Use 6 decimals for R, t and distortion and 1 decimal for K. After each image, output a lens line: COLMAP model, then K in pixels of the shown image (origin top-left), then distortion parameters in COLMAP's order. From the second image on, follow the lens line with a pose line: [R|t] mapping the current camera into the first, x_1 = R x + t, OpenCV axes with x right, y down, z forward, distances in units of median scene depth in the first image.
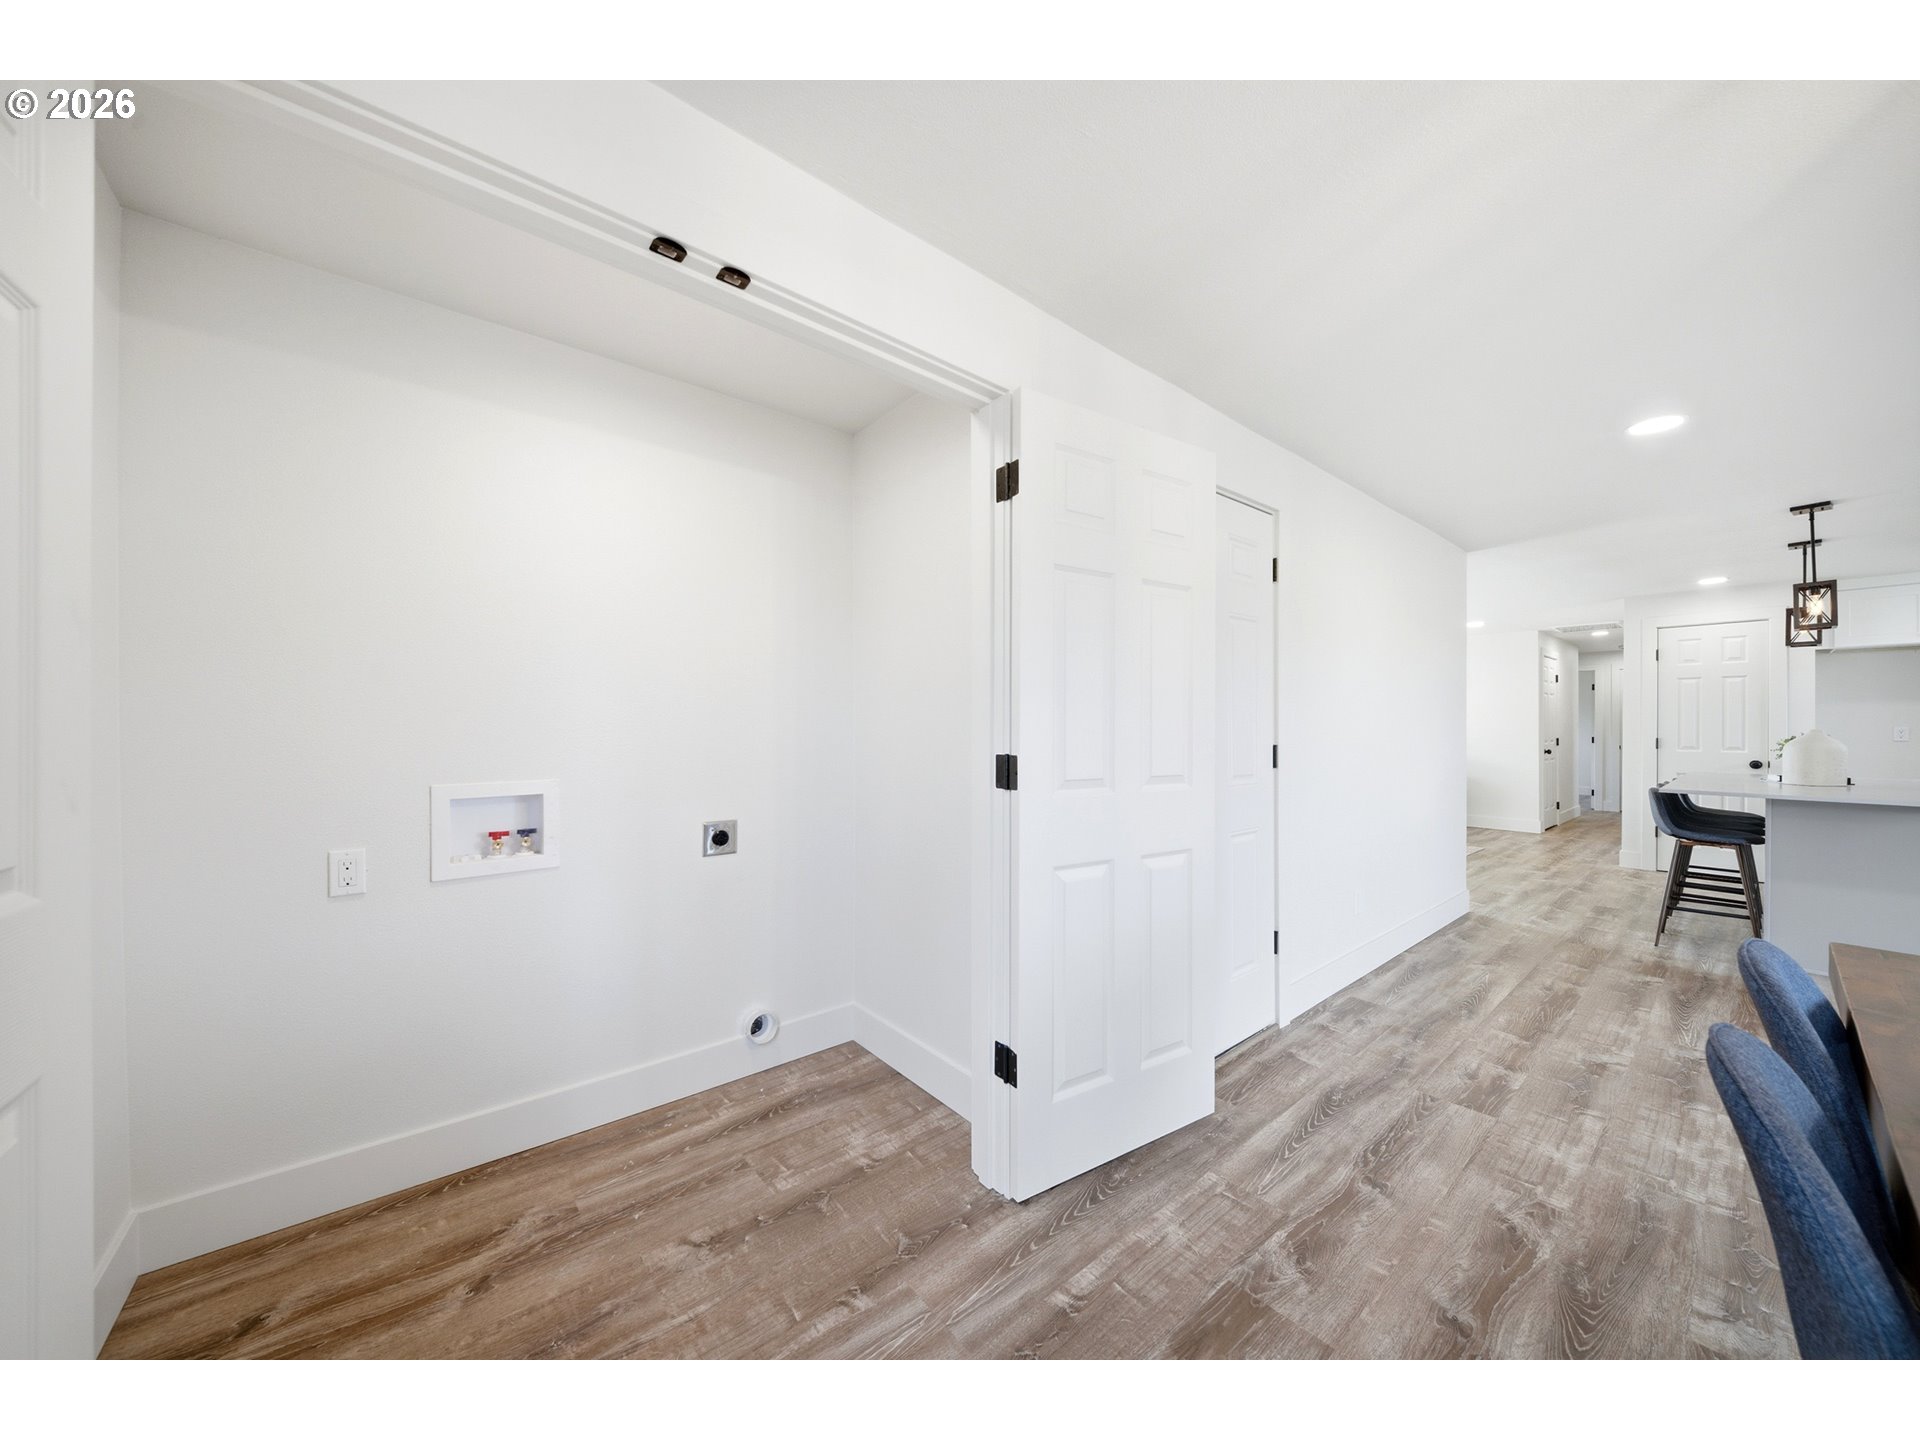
lens RADIAL K [[668.1, 0, 956.4], [0, 668.1, 723.4], [0, 0, 1]] dist [-0.014774, 0.000371]
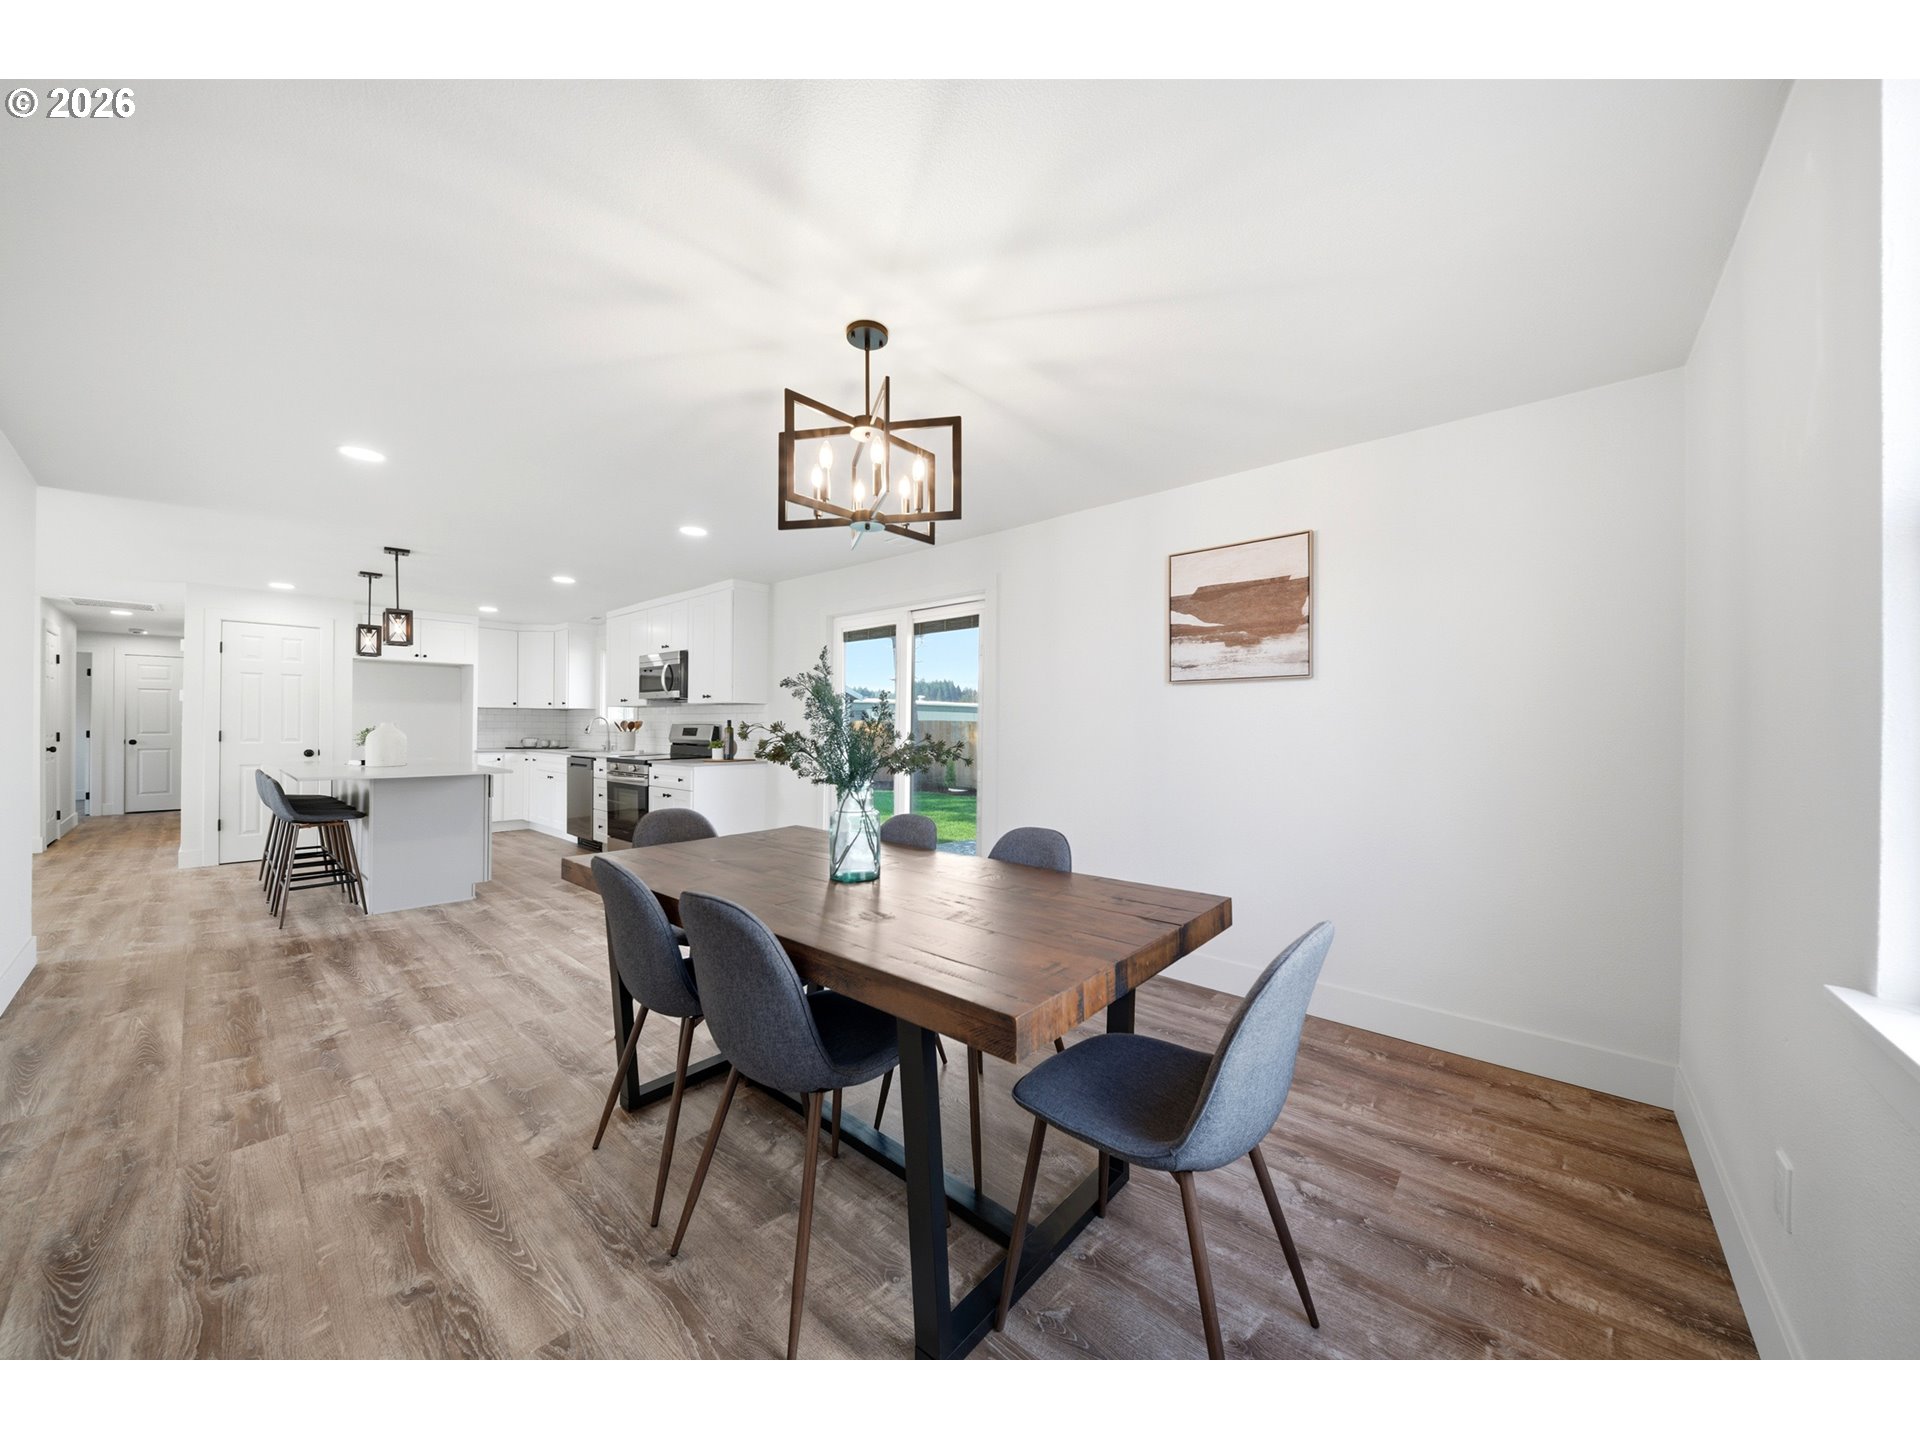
lens RADIAL K [[668.1, 0, 949.5], [0, 668.1, 724.8], [0, 0, 1]] dist [-0.014774, 0.000371]
pose [[-0.167360, -0.000131, 0.985896, -0.210387], [-0.013482, 0.999907, -0.002156, 0.001035], [-0.985804, -0.013653, -0.167347, 0.178758]]
